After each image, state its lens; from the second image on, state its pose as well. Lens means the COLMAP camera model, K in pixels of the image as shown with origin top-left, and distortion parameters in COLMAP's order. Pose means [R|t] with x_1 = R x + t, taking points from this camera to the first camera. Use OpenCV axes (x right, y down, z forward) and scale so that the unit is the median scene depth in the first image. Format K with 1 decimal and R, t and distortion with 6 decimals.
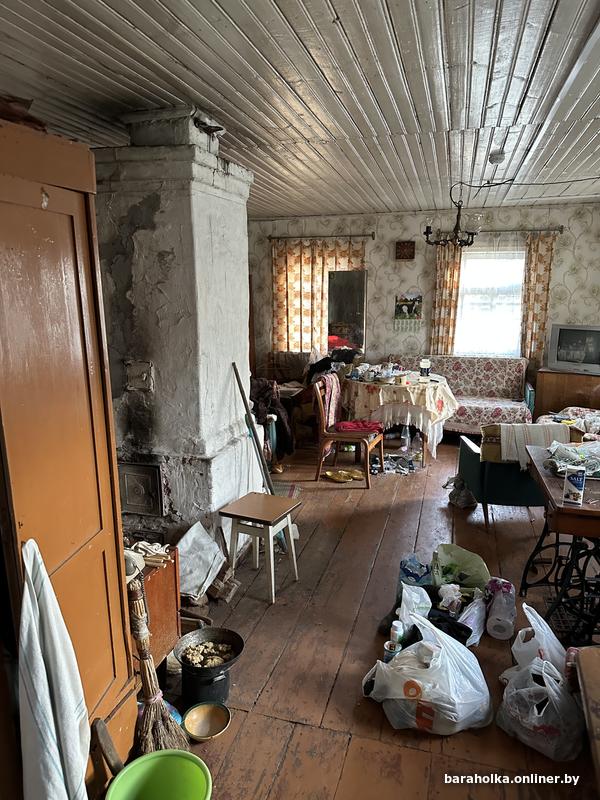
lens RADIAL K [[555.1, 0, 295.9], [0, 555.1, 400.9], [0, 0, 1]] dist [0.122085, -0.209992]
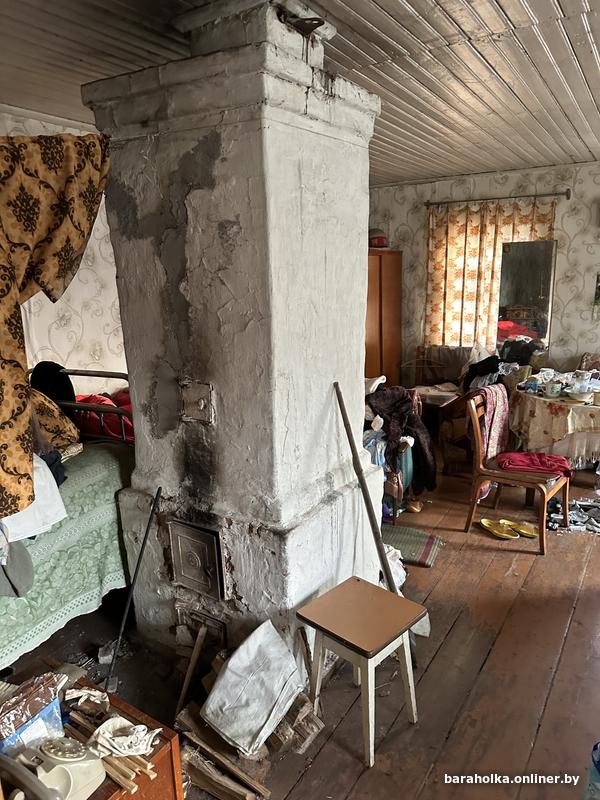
lens RADIAL K [[555.1, 0, 295.9], [0, 555.1, 400.9], [0, 0, 1]] dist [0.122085, -0.209992]
pose [[0.957040, 0.048129, -0.285933, 0.037610], [-0.037350, 0.998375, 0.043034, -0.074850], [0.287540, -0.030506, 0.957283, 0.333813]]
